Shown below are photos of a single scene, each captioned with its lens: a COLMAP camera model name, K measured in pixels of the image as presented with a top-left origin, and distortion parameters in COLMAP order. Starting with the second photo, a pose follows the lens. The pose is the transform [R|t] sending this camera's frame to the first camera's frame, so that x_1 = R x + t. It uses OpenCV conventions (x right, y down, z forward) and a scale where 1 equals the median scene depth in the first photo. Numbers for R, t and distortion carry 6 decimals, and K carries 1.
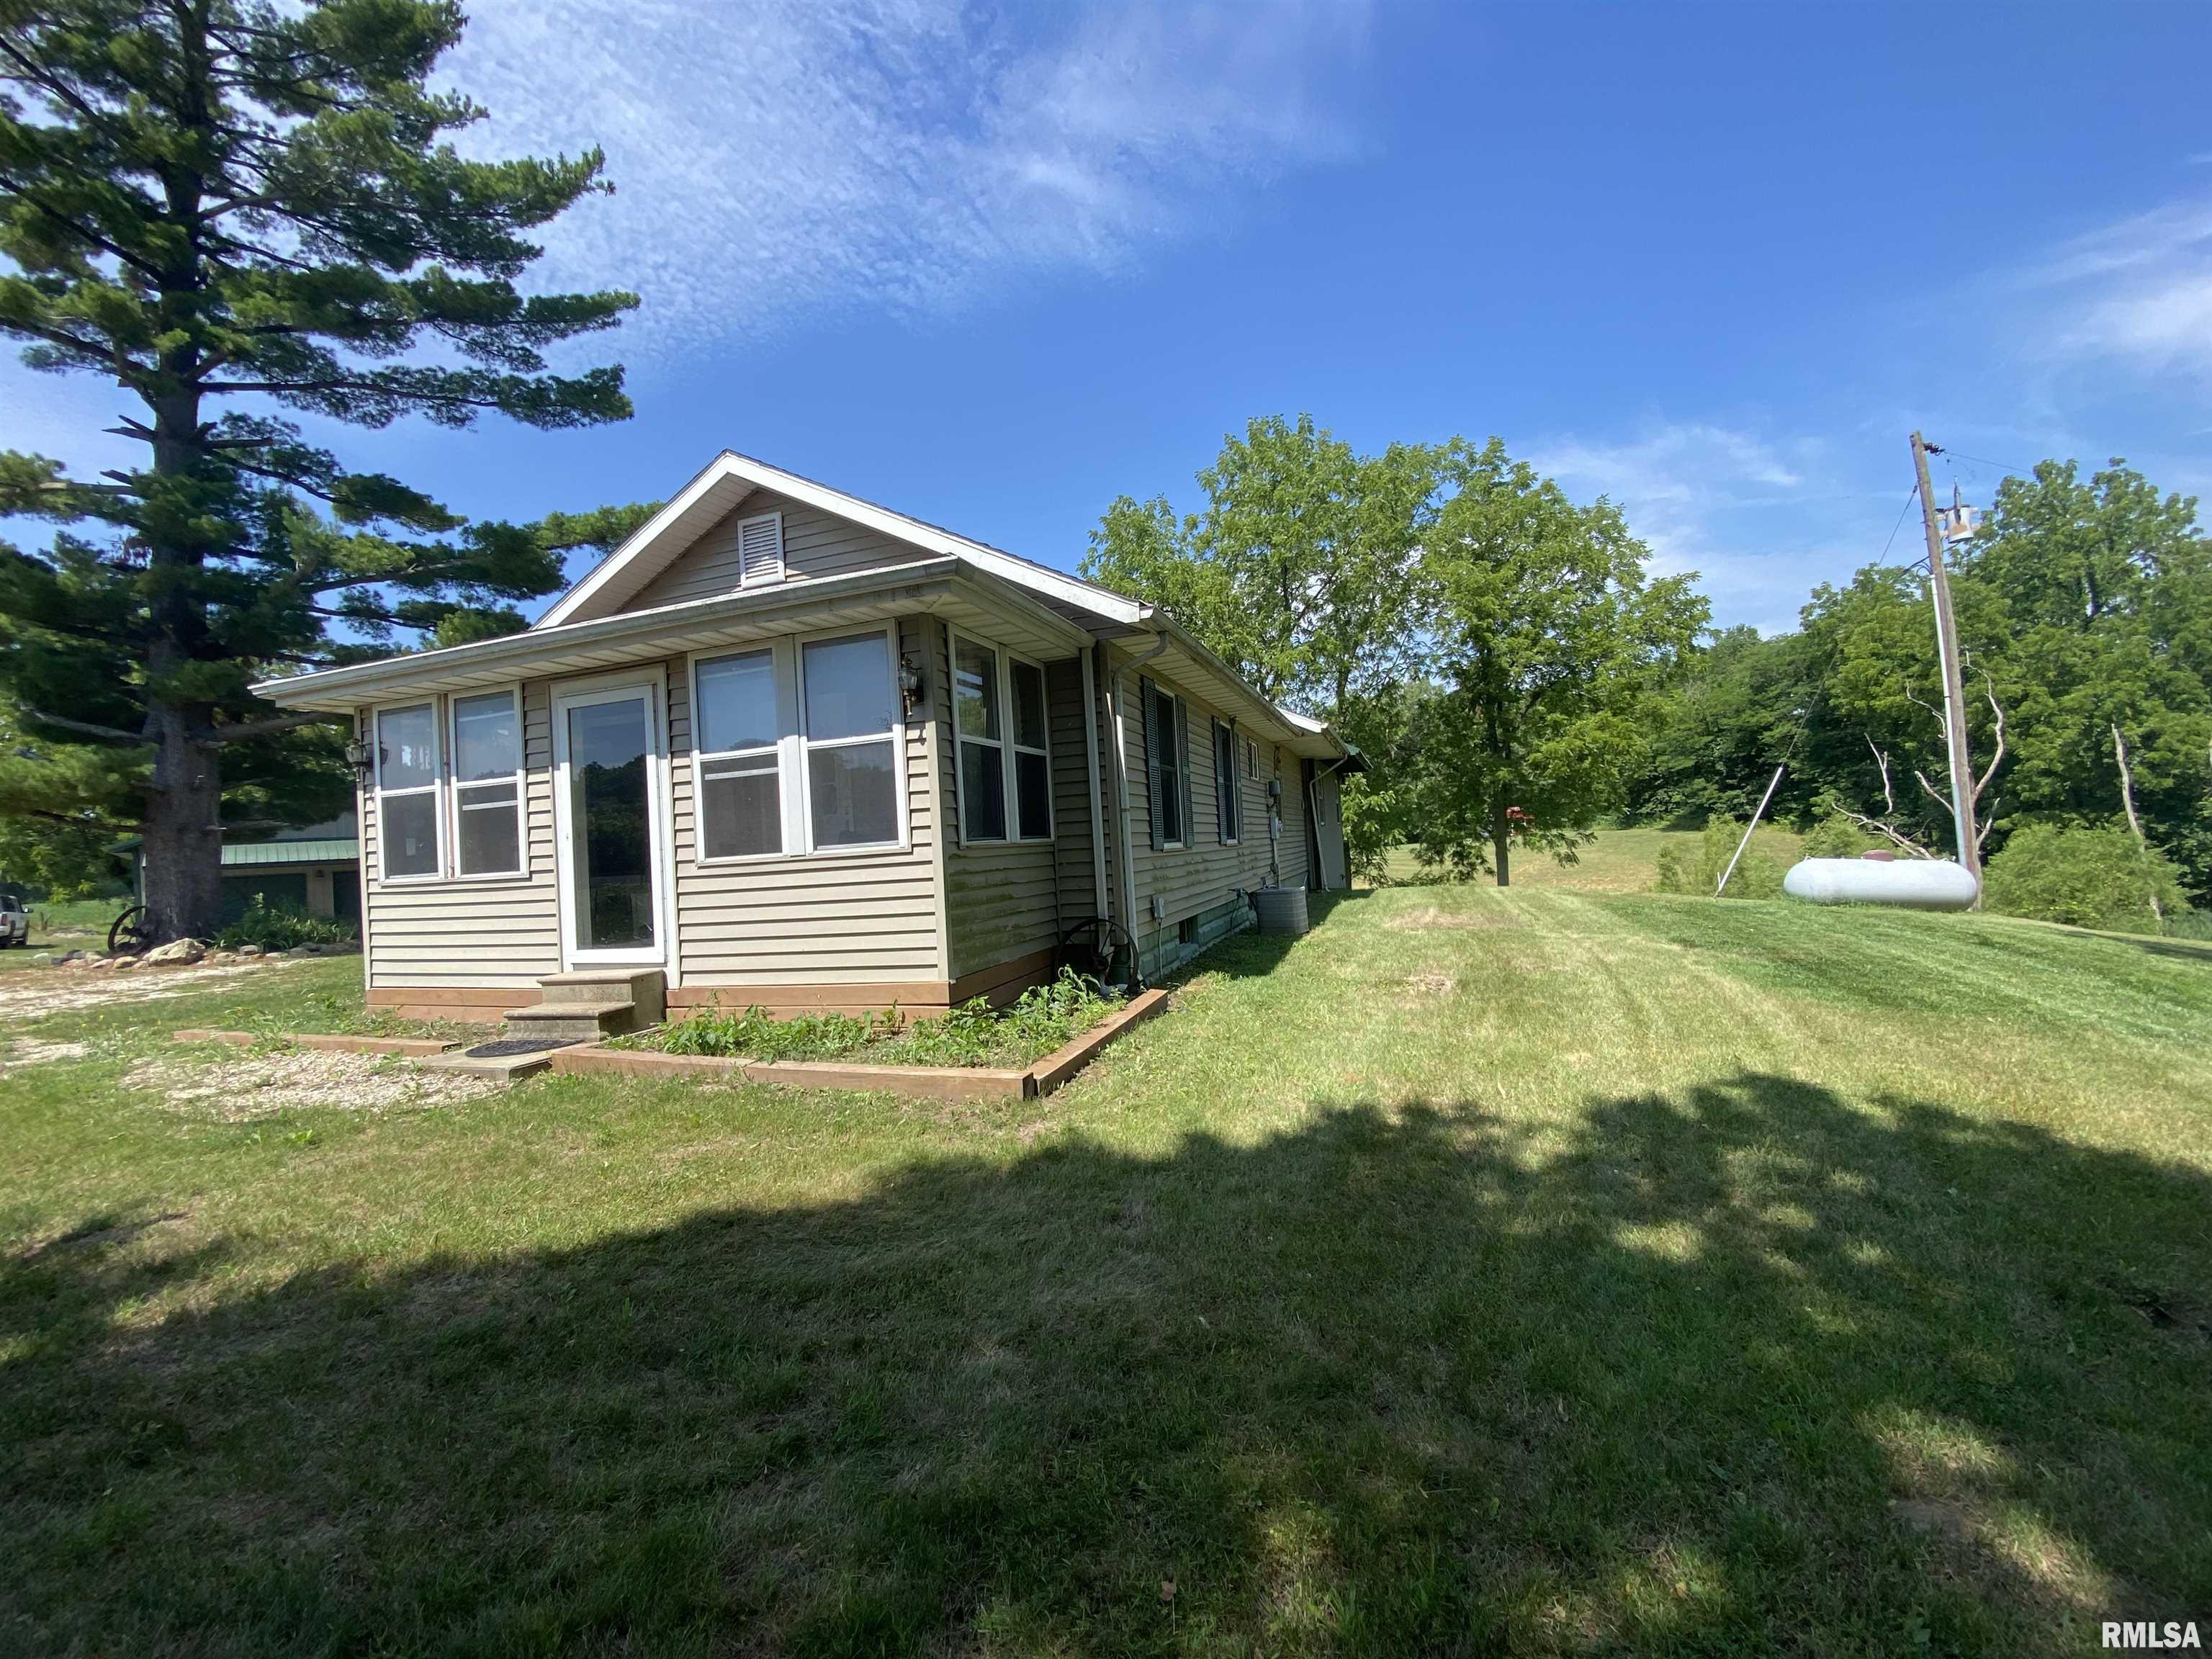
lens RADIAL K [[894.0, 0, 1105.8], [0, 894.0, 824.2], [0, 0, 1]] dist [0.020916, -0.021091]
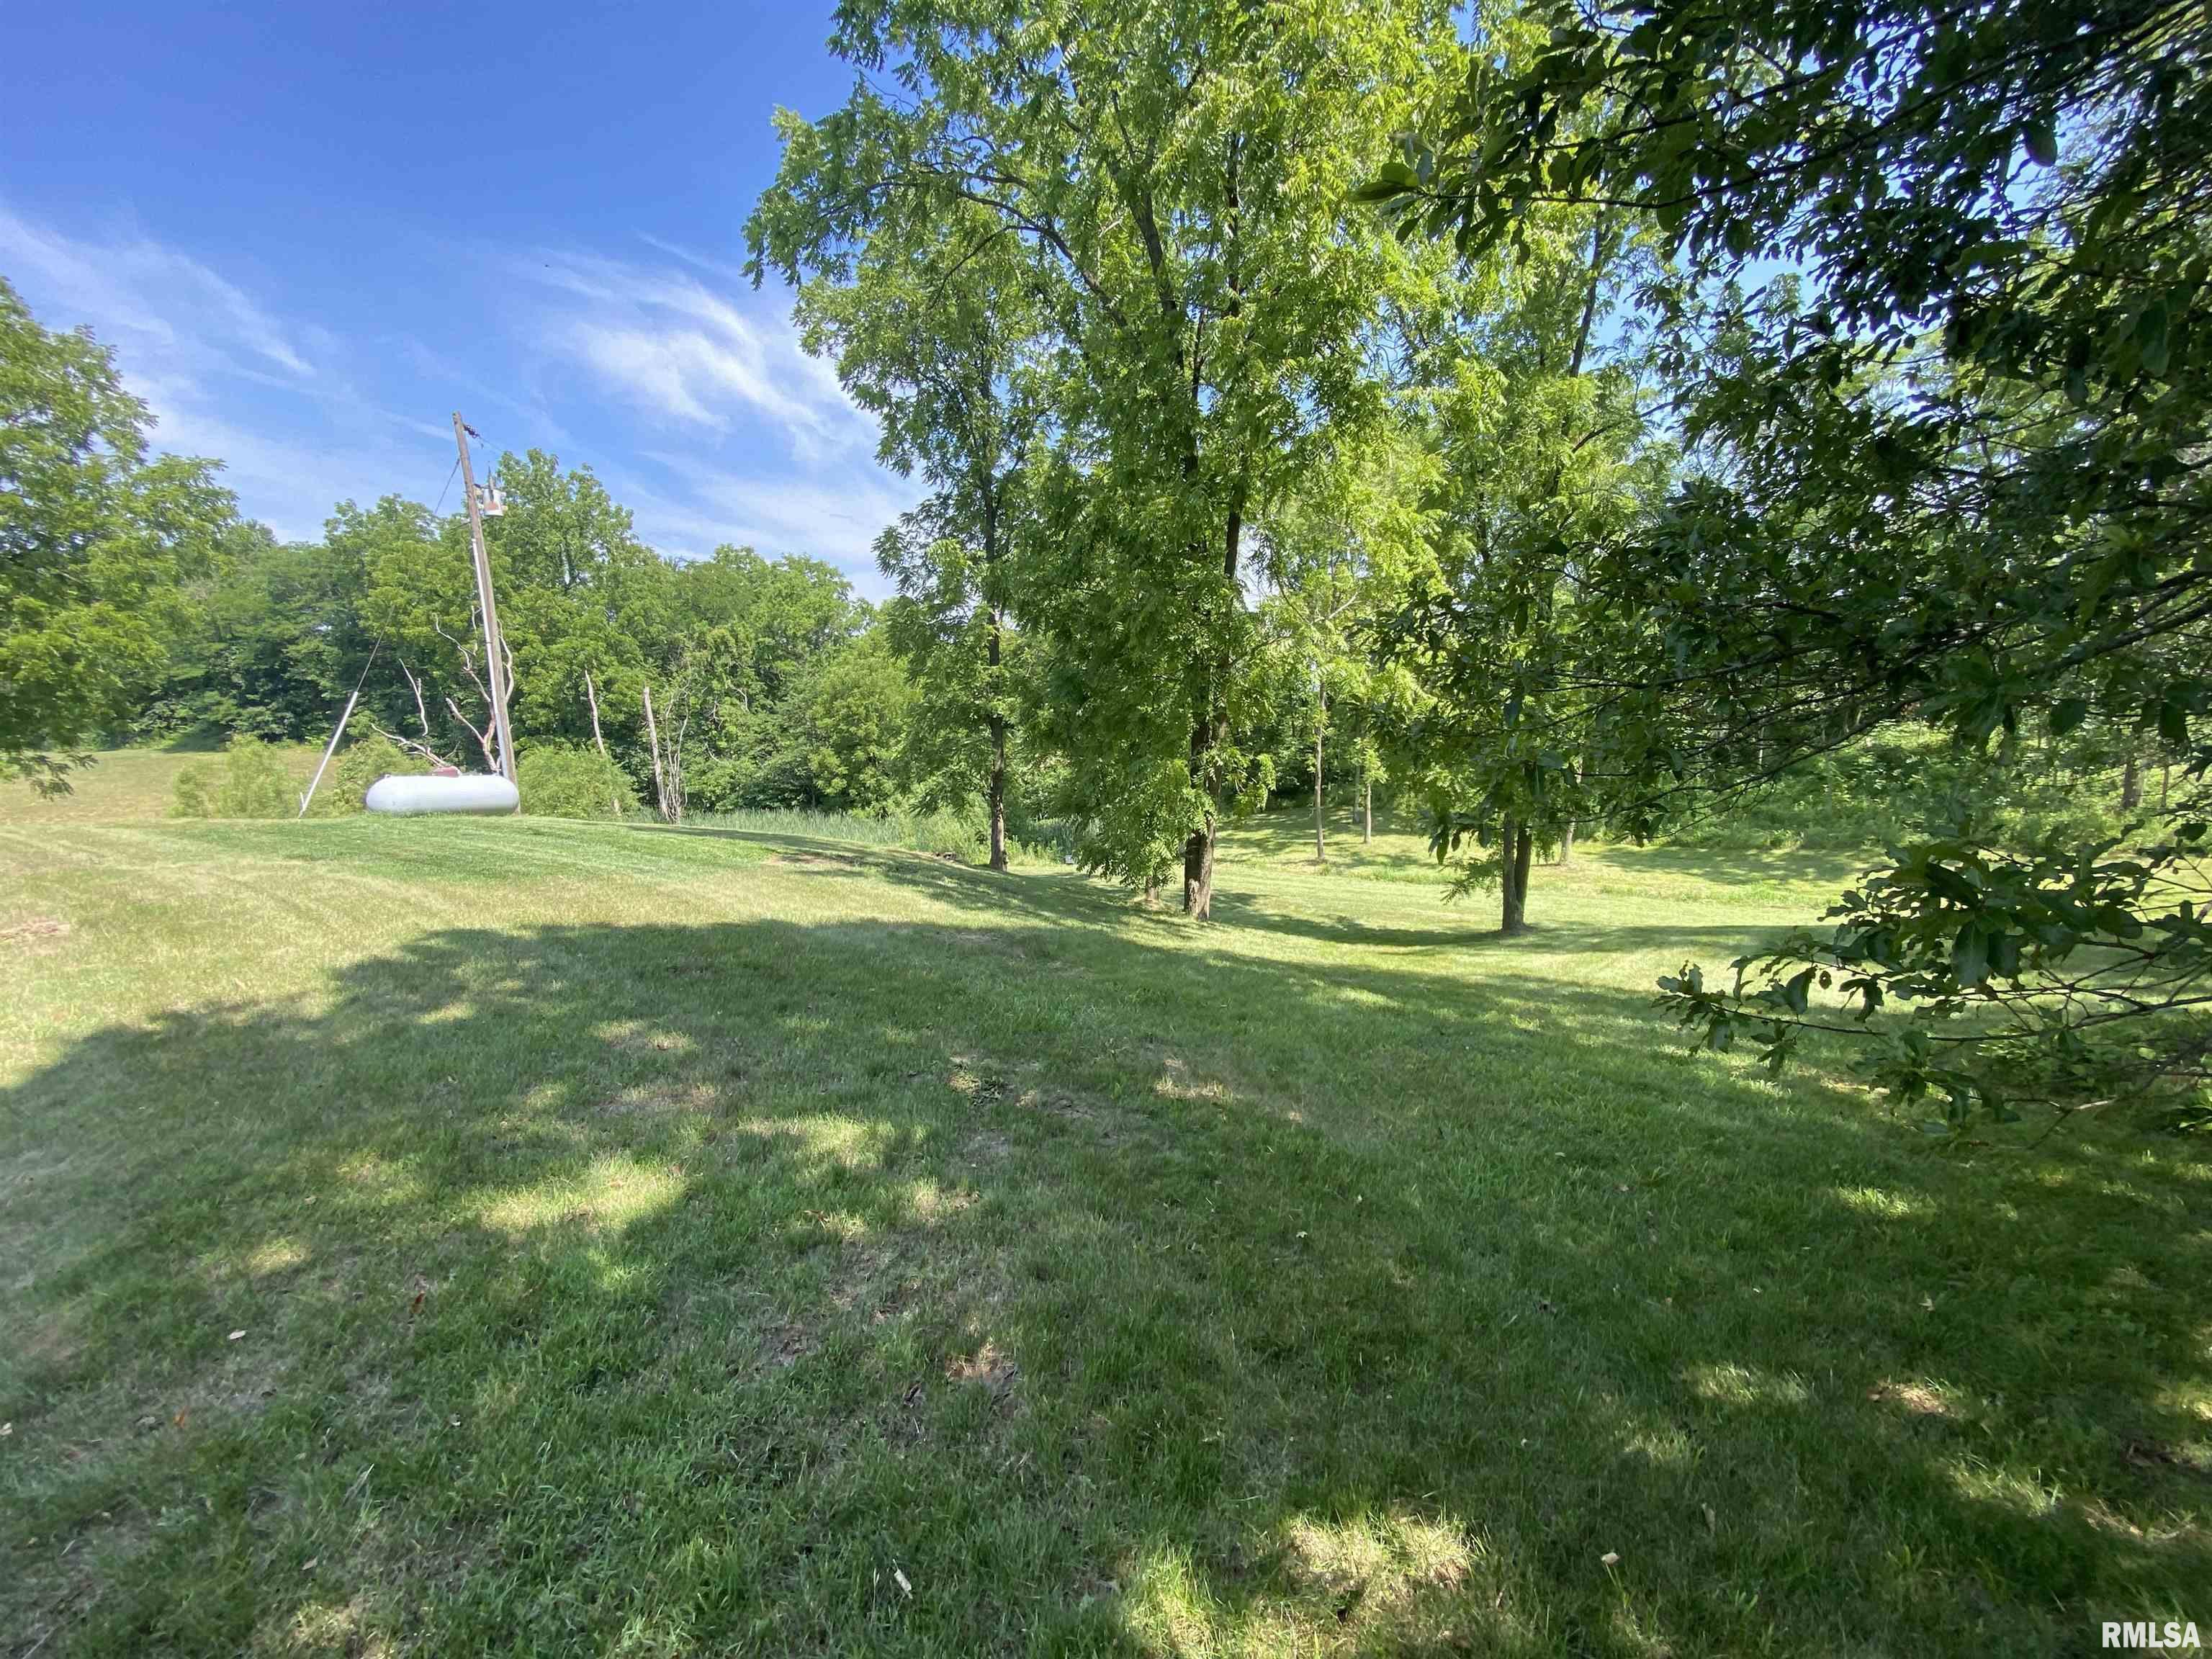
lens RADIAL K [[913.9, 0, 1123.8], [0, 913.9, 831.0], [0, 0, 1]] dist [0.024614, -0.023412]
pose [[0.187002, -0.082947, 0.978851, -0.078473], [-0.008783, 0.996248, 0.086099, -0.000132], [-0.982320, -0.024698, 0.185572, -0.050014]]
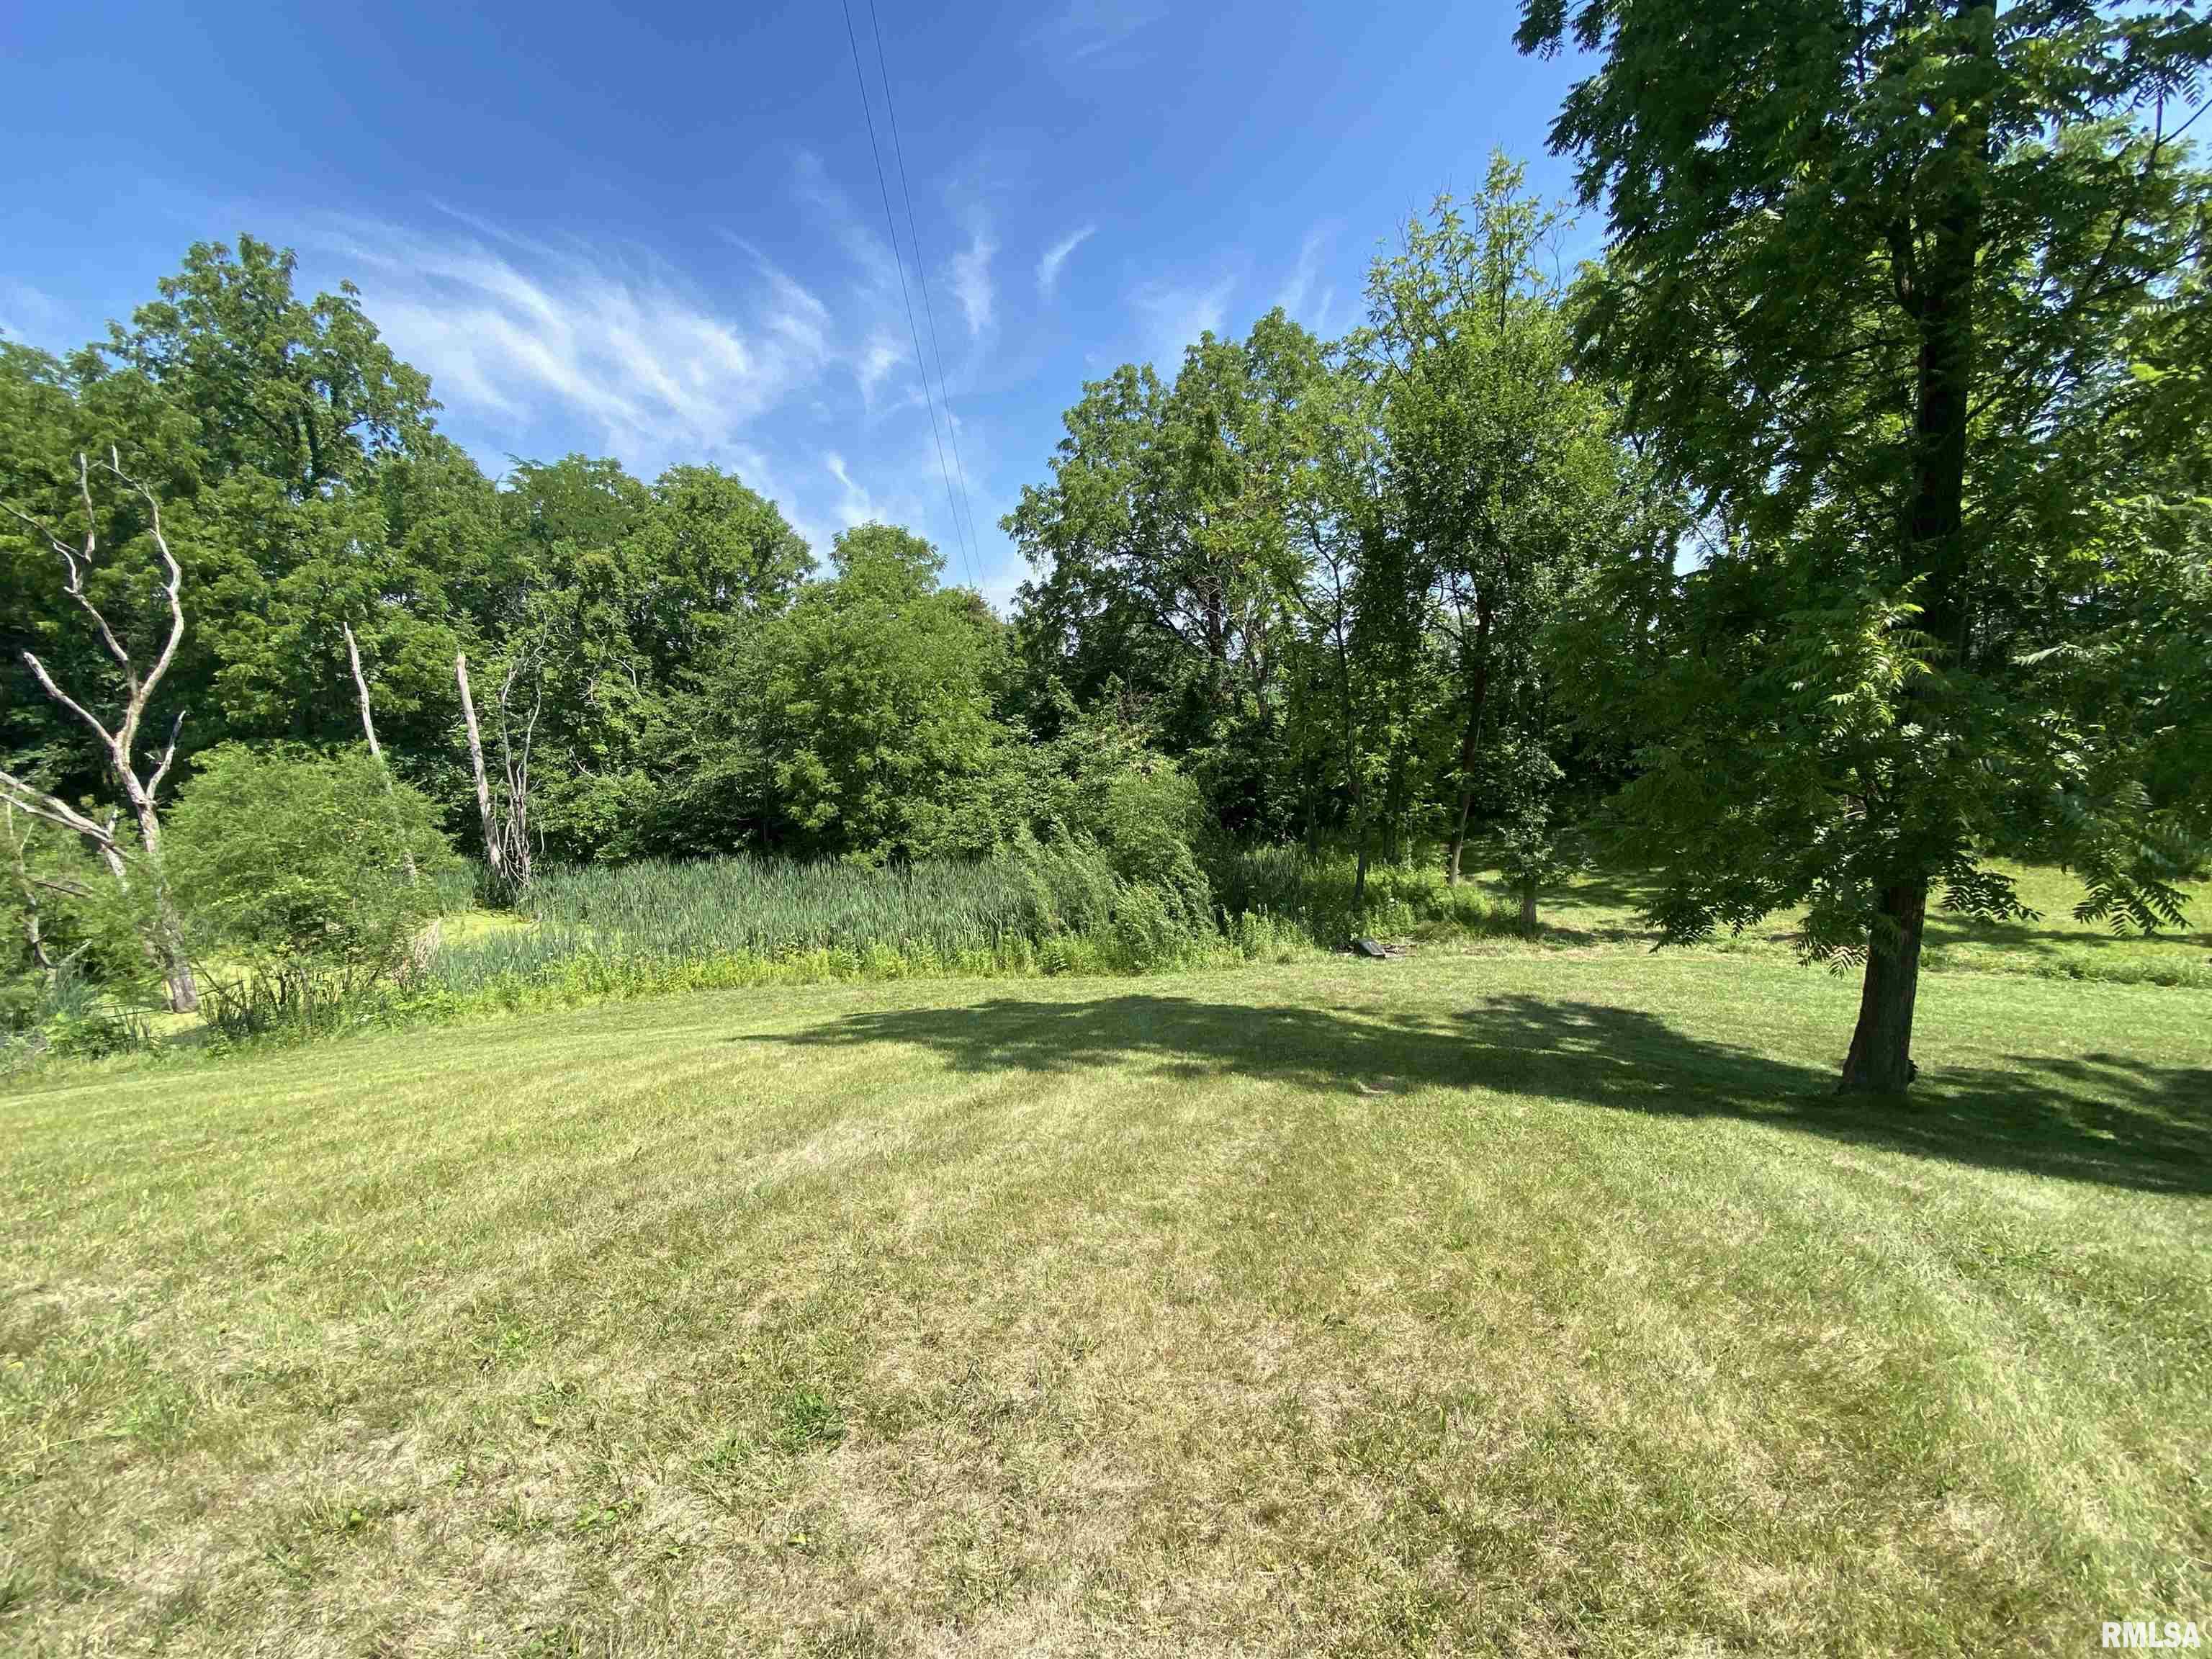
lens RADIAL K [[811.1, 0, 1066.3], [0, 811.1, 821.5], [0, 0, 1]] dist [-0.000784, -0.012288]
pose [[0.000624, -0.071955, 0.997408, 0.470534], [0.006283, 0.997388, 0.071950, 0.010161], [-0.999980, 0.006222, 0.001075, 0.410489]]
